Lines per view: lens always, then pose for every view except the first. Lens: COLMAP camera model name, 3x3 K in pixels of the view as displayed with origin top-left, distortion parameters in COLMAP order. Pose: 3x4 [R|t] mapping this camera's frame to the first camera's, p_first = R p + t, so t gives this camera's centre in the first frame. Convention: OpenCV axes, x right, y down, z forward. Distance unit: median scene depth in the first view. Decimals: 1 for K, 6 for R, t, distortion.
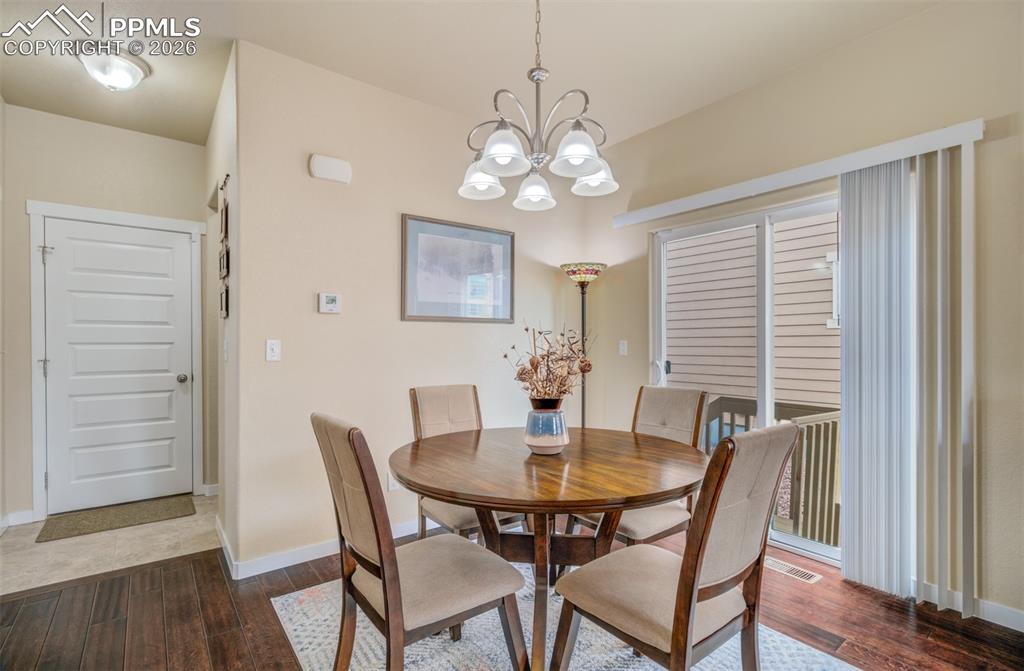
lens RADIAL K [[478.2, 0, 509.9], [0, 478.2, 339.1], [0, 0, 1]] dist [-0.000537, 0.001151]
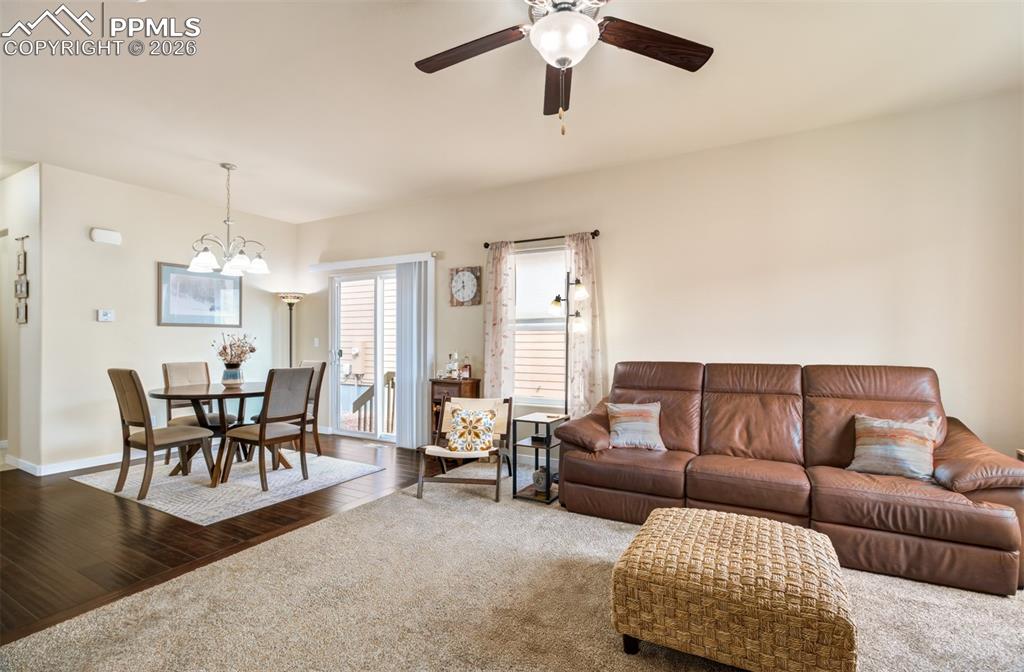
lens RADIAL K [[476.9, 0, 512.8], [0, 476.9, 338.5], [0, 0, 1]] dist [0.002041, -0.000431]
pose [[0.918769, 0.002435, 0.394788, 0.283485], [-0.004320, 0.999983, 0.003886, -0.007260], [-0.394772, -0.005276, 0.918764, -1.135036]]
